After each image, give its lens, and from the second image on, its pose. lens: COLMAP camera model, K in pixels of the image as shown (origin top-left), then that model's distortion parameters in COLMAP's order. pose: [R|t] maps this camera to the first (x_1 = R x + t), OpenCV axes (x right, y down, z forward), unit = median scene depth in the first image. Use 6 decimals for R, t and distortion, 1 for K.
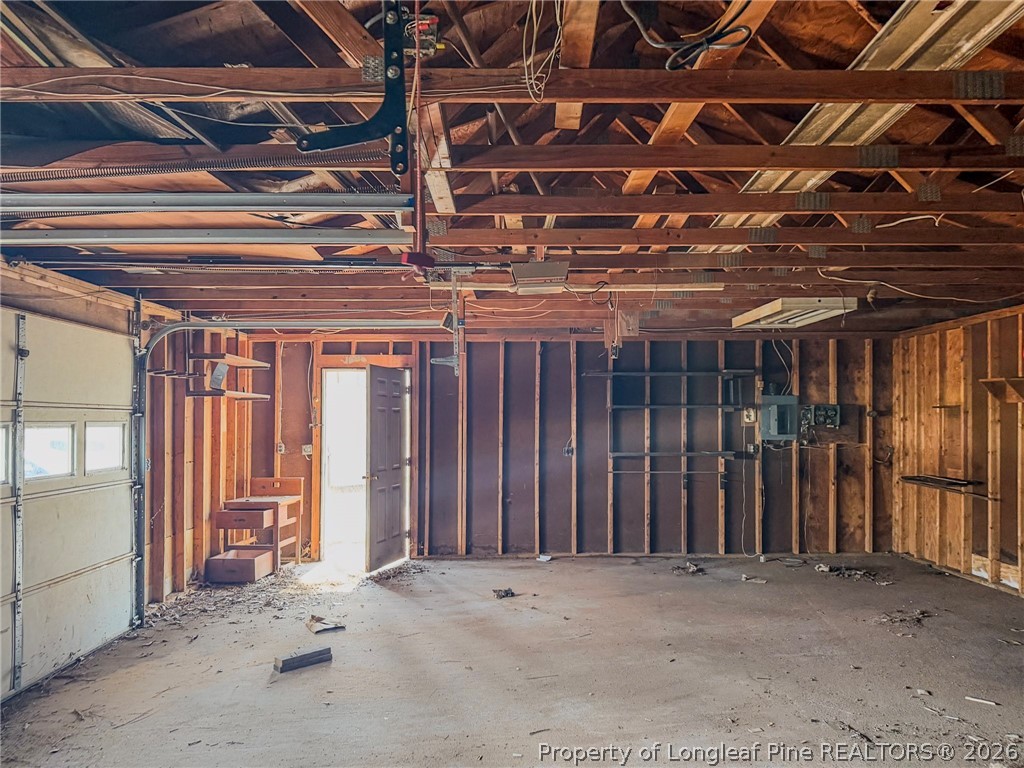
lens RADIAL K [[730.7, 0, 515.0], [0, 730.7, 387.1], [0, 0, 1]] dist [0.004422, 0.002878]
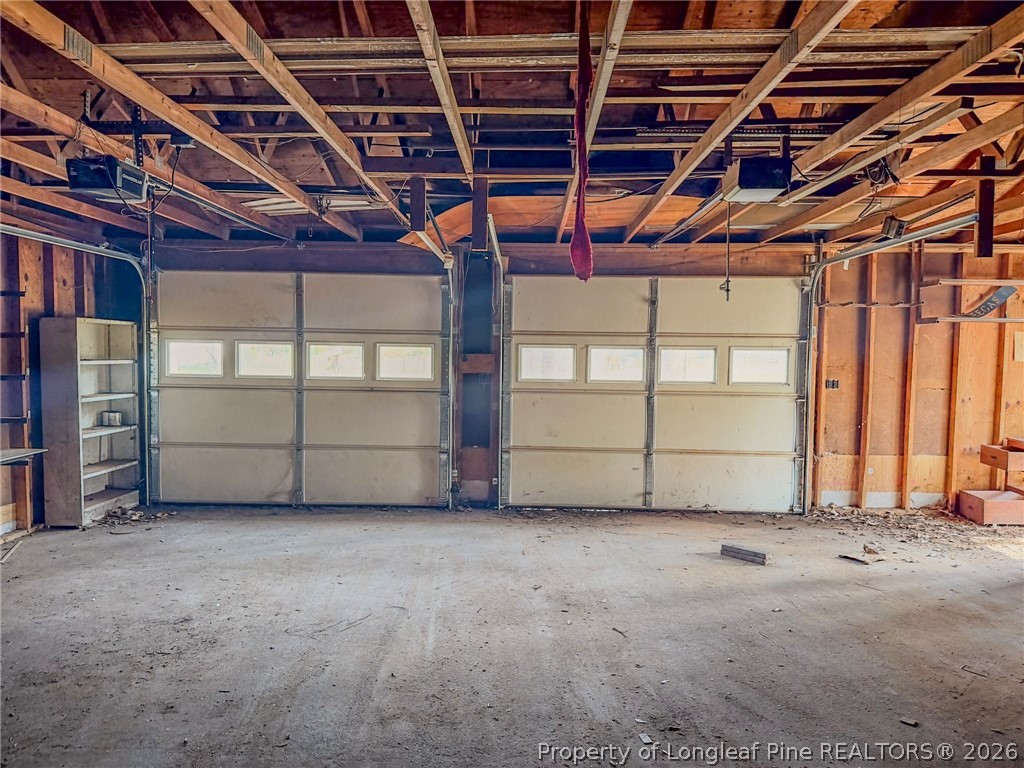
lens RADIAL K [[730.7, 0, 512.8], [0, 730.7, 382.1], [0, 0, 1]] dist [0.004422, 0.002878]
pose [[-0.051370, 0.059430, -0.996910, 0.779650], [0.042712, 0.997445, 0.057261, 0.017154], [0.997766, -0.039639, -0.053777, 0.635437]]
